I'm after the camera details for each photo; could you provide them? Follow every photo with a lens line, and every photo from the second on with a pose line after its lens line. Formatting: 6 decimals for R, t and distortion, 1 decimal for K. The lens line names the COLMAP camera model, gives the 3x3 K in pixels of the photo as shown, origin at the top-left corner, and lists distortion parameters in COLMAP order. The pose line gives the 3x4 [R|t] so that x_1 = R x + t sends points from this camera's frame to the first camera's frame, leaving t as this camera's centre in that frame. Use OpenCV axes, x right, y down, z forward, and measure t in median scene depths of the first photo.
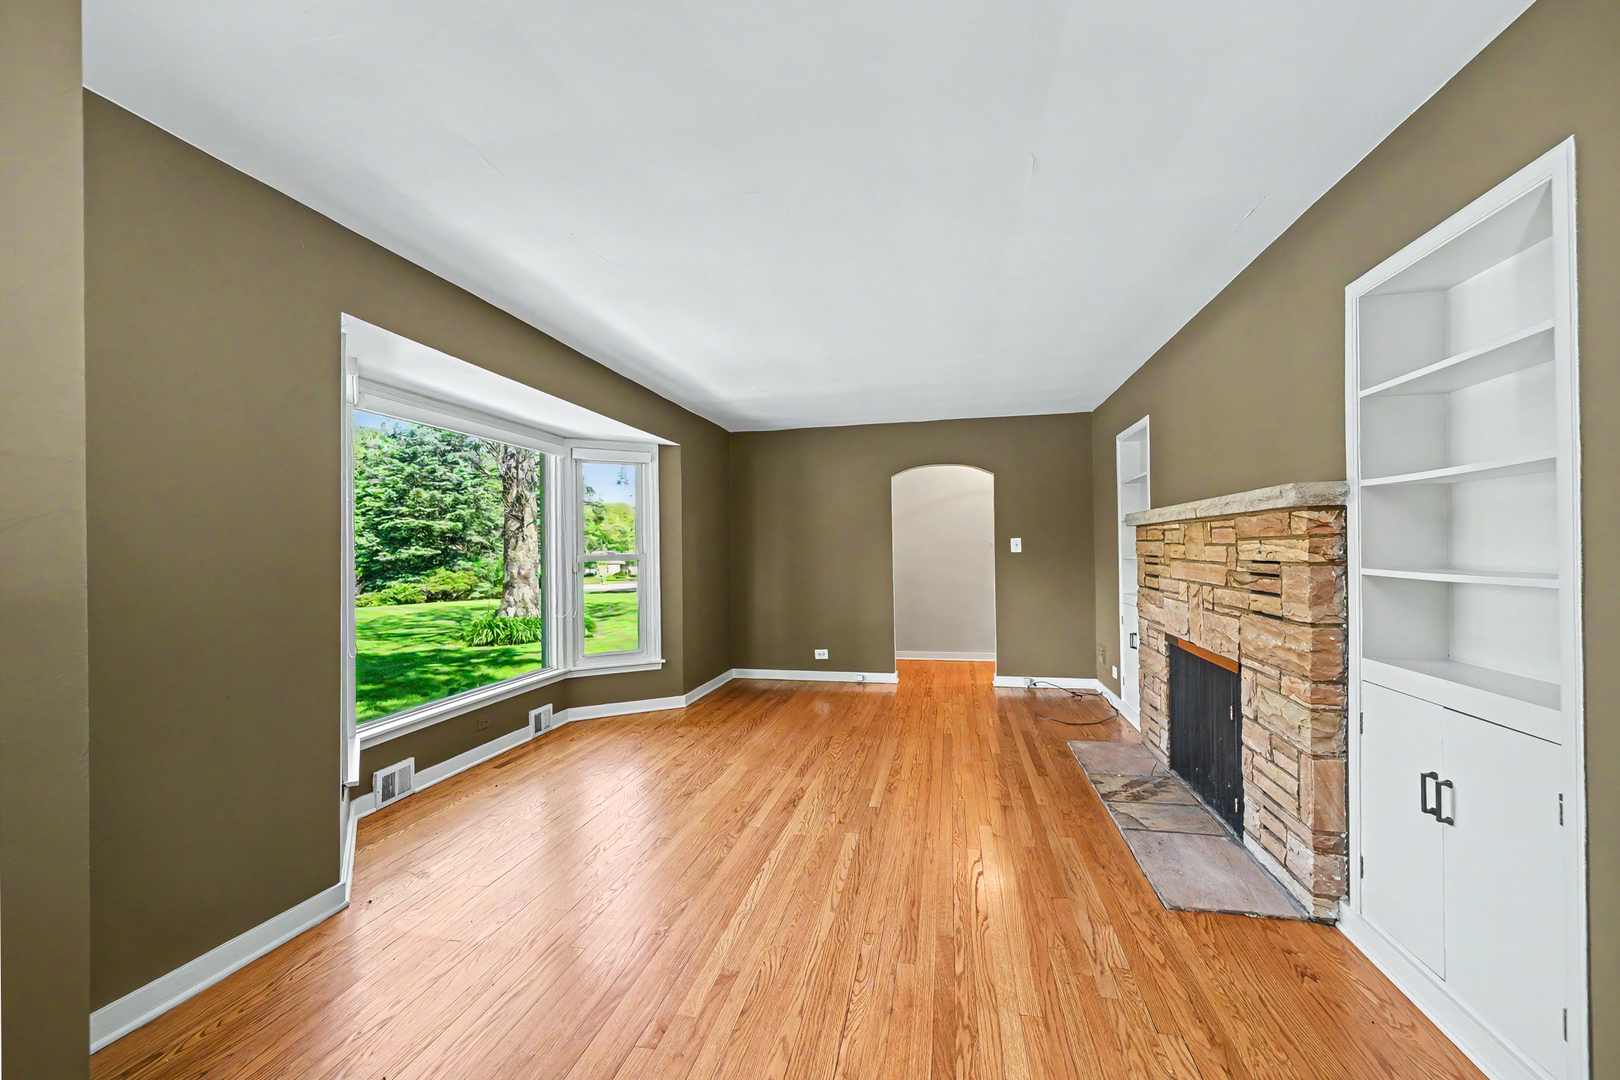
lens RADIAL K [[651.6, 0, 815.4], [0, 651.6, 541.3], [0, 0, 1]] dist [0.003140, -0.000008]
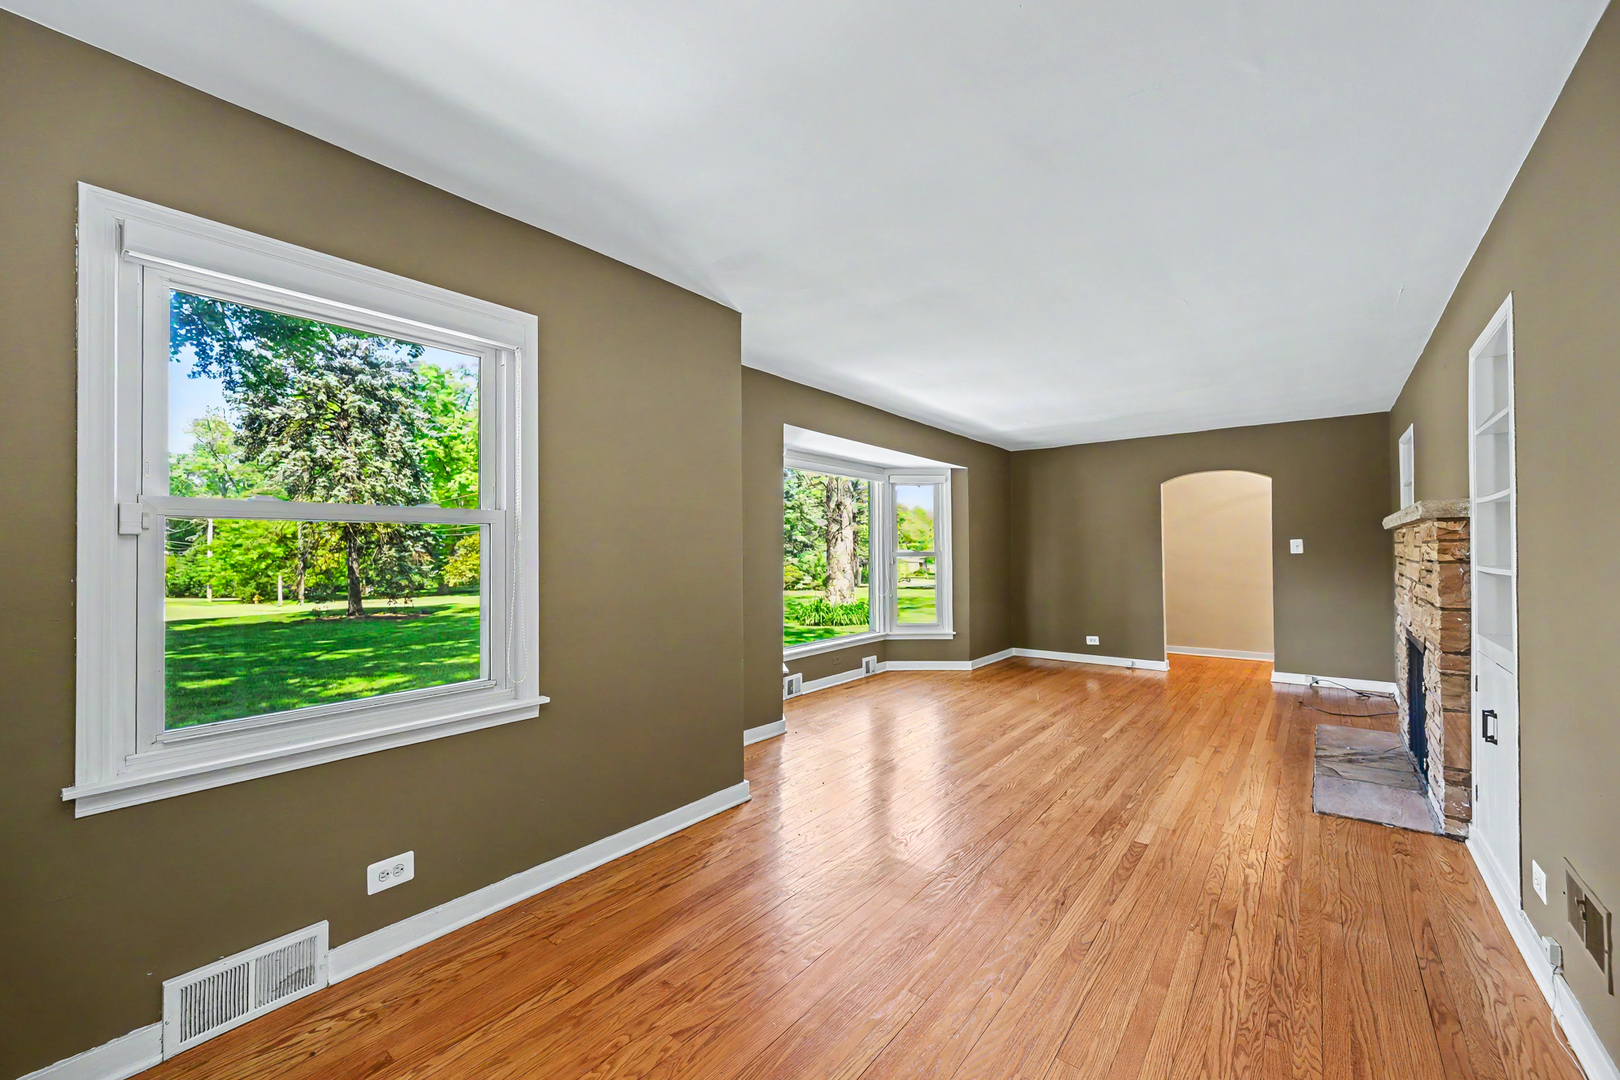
lens RADIAL K [[651.6, 0, 810.8], [0, 651.6, 536.6], [0, 0, 1]] dist [0.003140, -0.000008]
pose [[0.898192, -0.000616, -0.439603, 0.094583], [-0.001961, 0.999983, -0.005410, -0.003191], [0.439600, 0.005721, 0.898176, -0.344526]]
